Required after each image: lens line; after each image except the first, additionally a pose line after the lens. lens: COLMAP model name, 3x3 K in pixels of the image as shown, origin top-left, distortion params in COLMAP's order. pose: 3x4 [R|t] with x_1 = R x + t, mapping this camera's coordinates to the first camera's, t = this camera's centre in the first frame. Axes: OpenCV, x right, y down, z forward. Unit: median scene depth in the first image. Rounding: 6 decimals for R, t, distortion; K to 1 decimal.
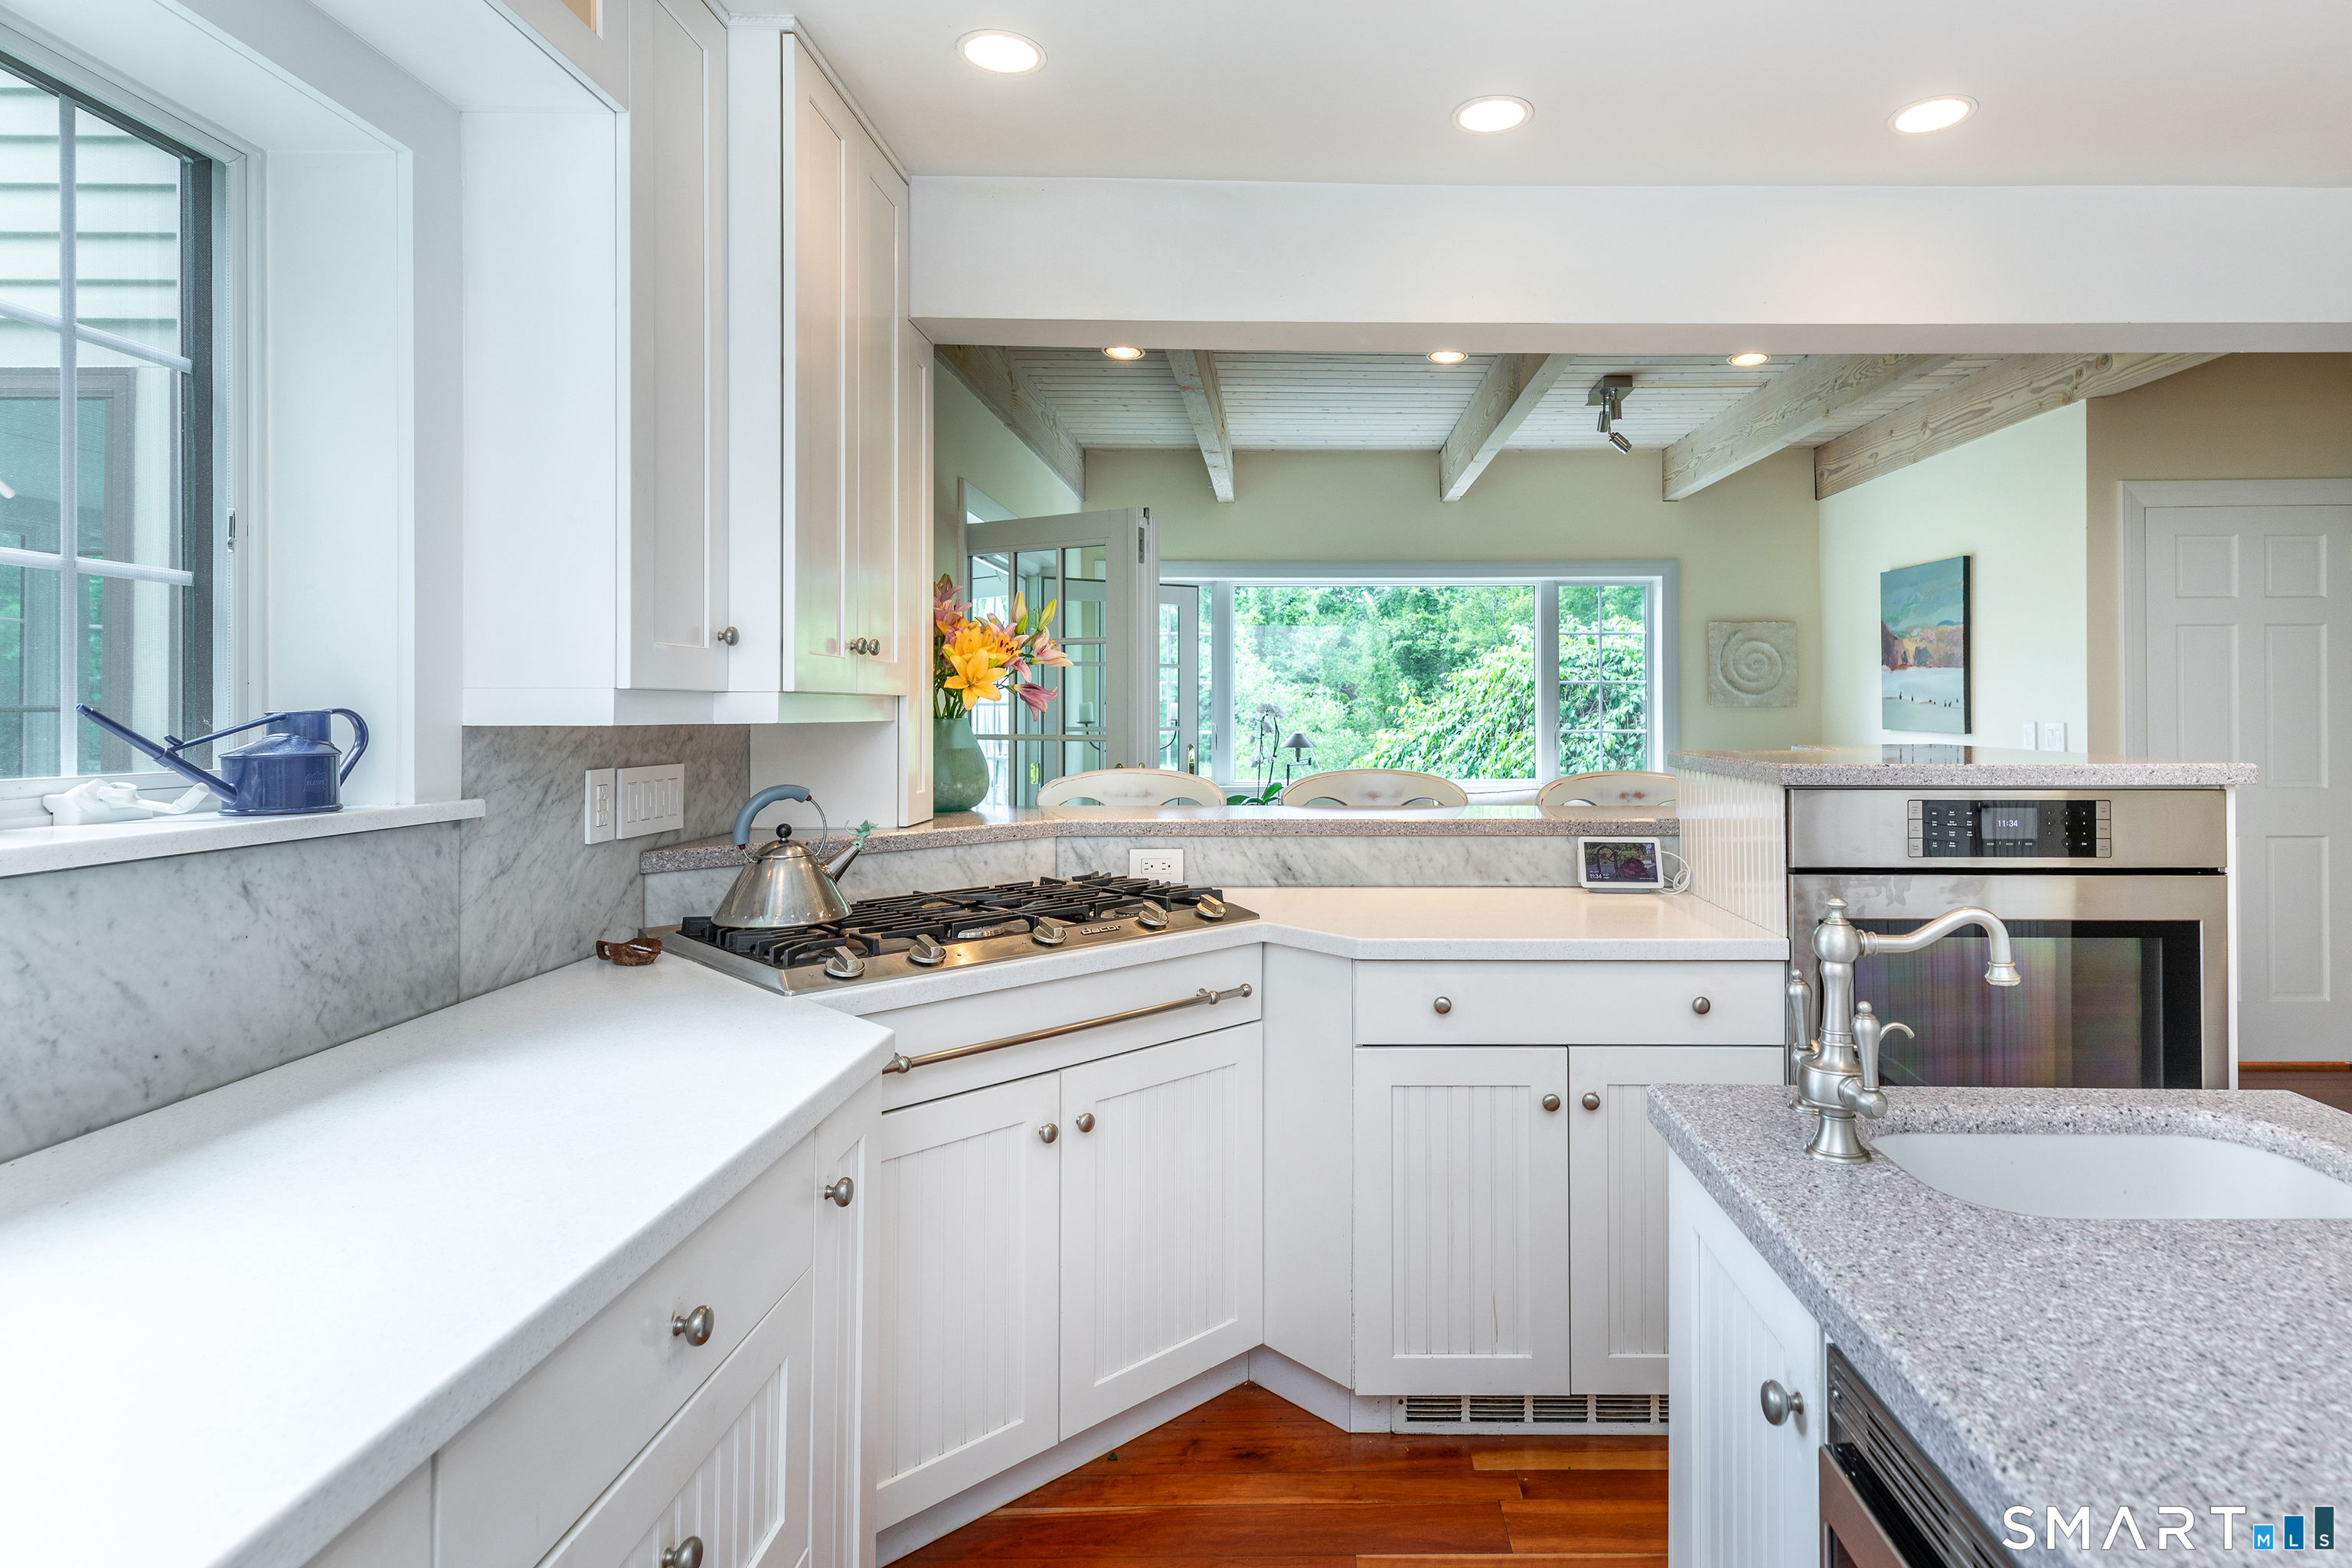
lens RADIAL K [[1310.1, 0, 1305.6], [0, 1310.1, 702.5], [0, 0, 1]] dist [0.025000, -0.000788]
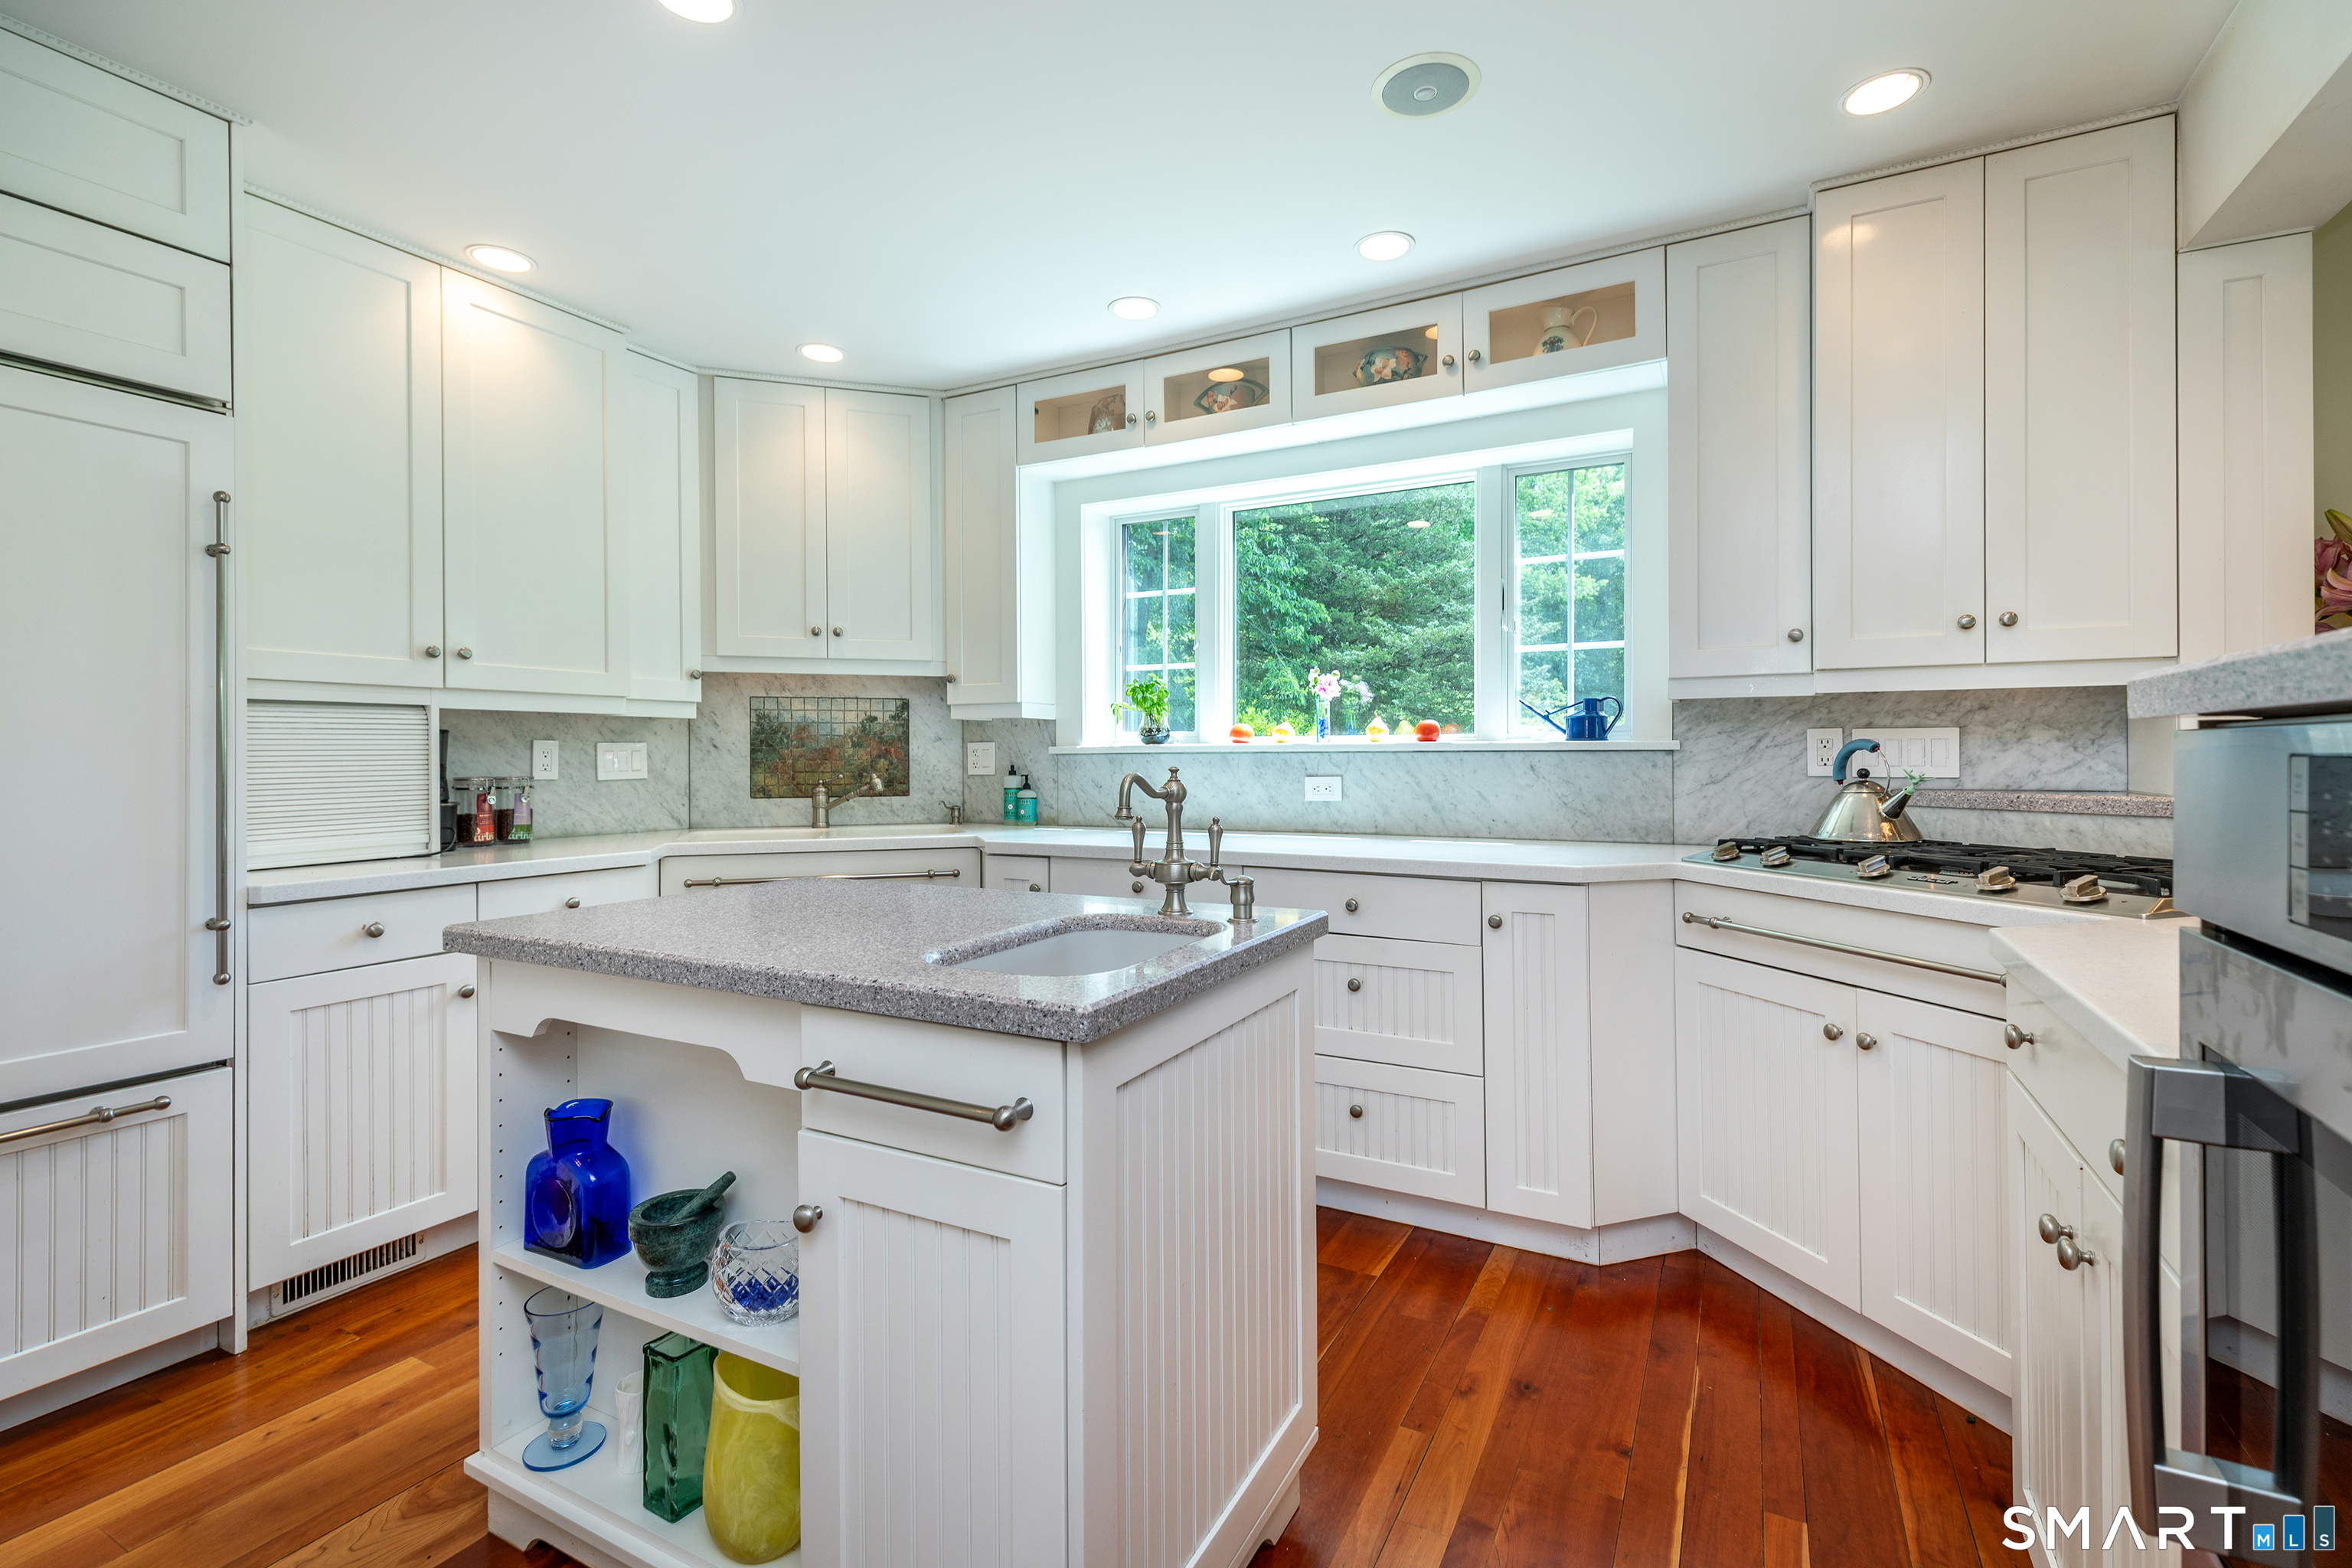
lens RADIAL K [[1045.2, 0, 1182.5], [0, 1045.2, 764.3], [0, 0, 1]] dist [0.002565, -0.000377]
pose [[-0.485479, 0.010648, -0.874184, 1.095237], [0.009714, 0.999930, 0.006785, 0.094228], [0.874195, -0.005197, -0.485548, 1.157121]]
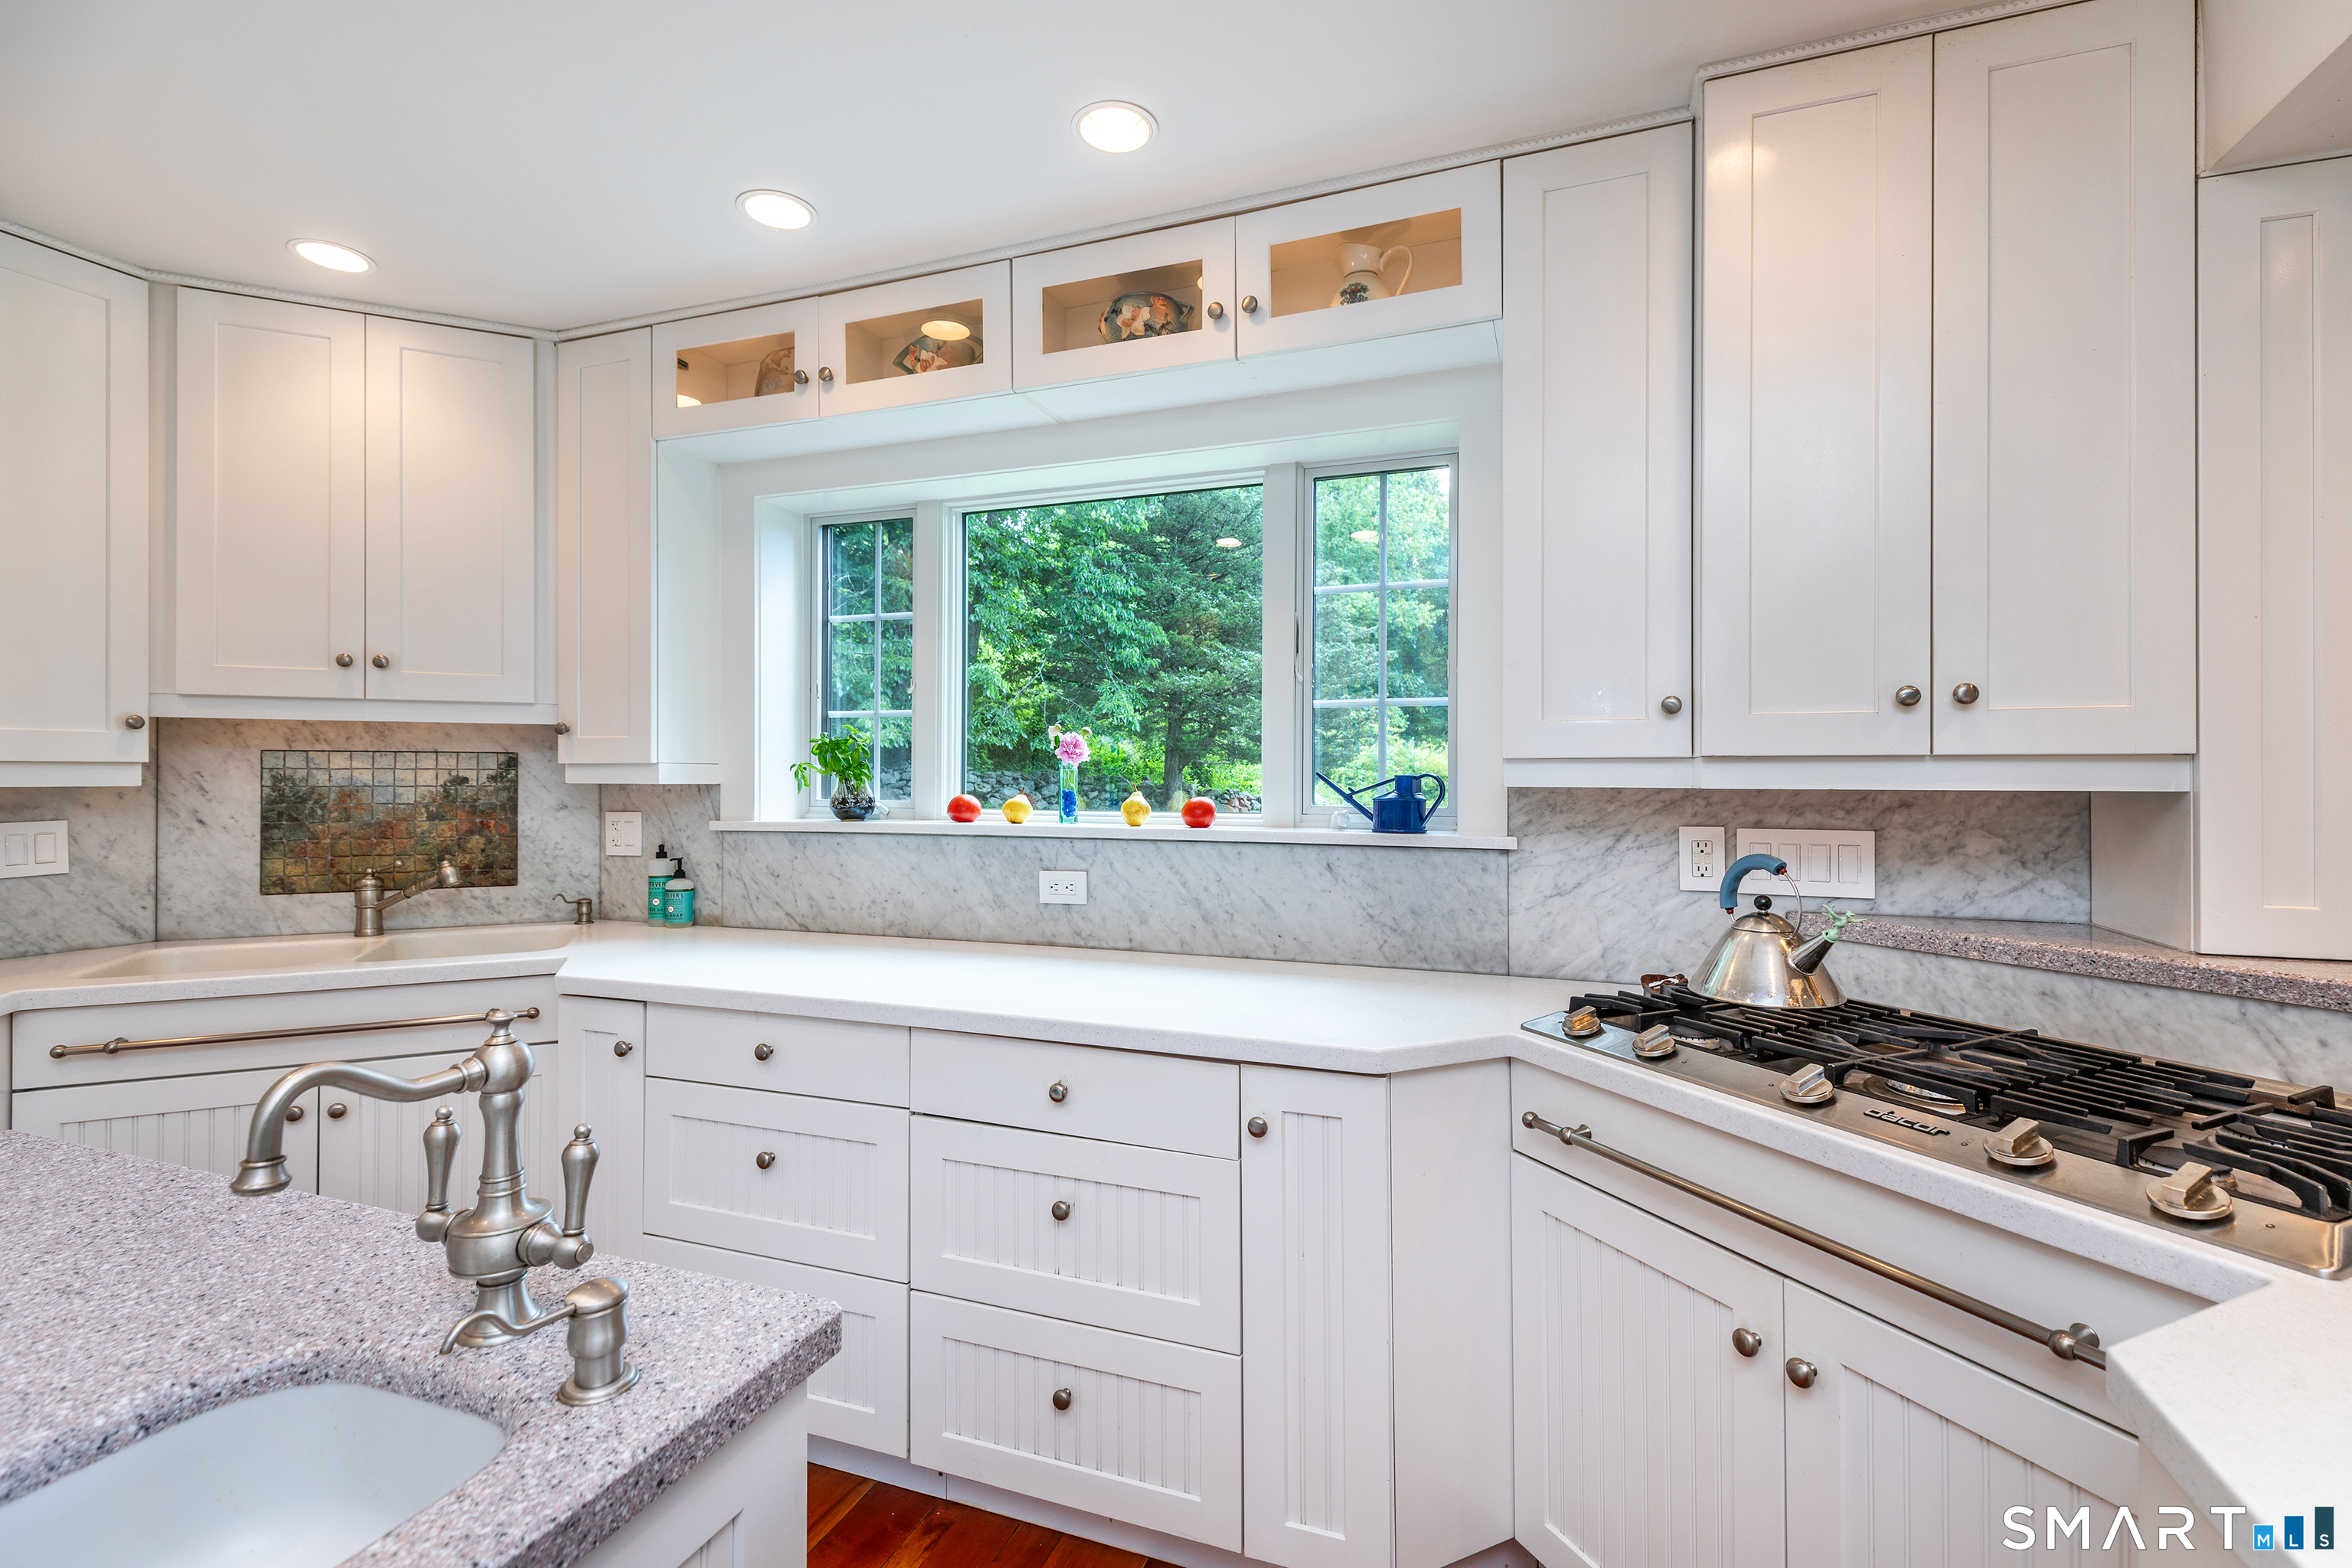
lens RADIAL K [[1048.2, 0, 1176.0], [0, 1048.2, 784.0], [0, 0, 1]] dist [0.003997, -0.000104]
pose [[-0.363523, 0.009277, -0.931539, 0.586534], [0.004465, 0.999956, 0.008216, 0.004990], [0.931574, -0.001173, -0.363549, 1.118246]]
